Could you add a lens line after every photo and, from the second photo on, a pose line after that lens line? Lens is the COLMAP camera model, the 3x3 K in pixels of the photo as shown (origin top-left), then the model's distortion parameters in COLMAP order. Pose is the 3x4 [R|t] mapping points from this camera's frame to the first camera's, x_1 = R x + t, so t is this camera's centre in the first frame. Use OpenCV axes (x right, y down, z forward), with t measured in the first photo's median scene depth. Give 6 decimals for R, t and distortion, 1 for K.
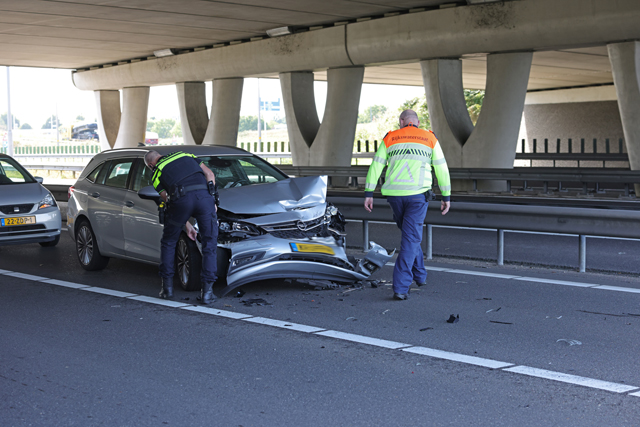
lens RADIAL K [[1247.2, 0, 320.9], [0, 1247.2, 213.0], [0, 0, 1]] dist [-0.011331, 0.000000]
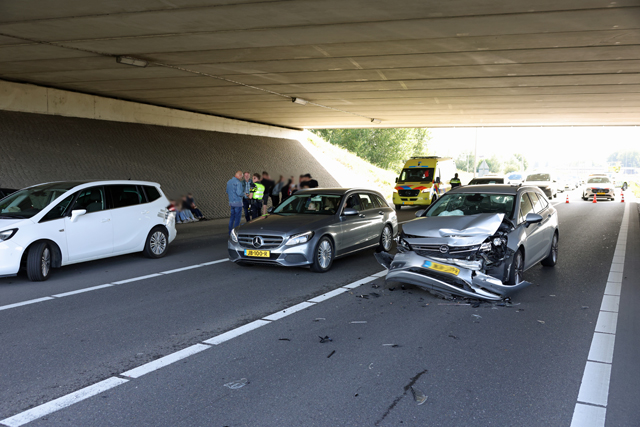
lens RADIAL K [[573.3, 0, 316.2], [0, 573.3, 215.7], [0, 0, 1]] dist [-0.011896, 0.013961]
pose [[0.415538, 0.092921, -0.904817, 0.337179], [-0.069043, 0.995120, 0.070487, -0.041489], [0.906952, 0.033181, 0.419926, 0.430982]]
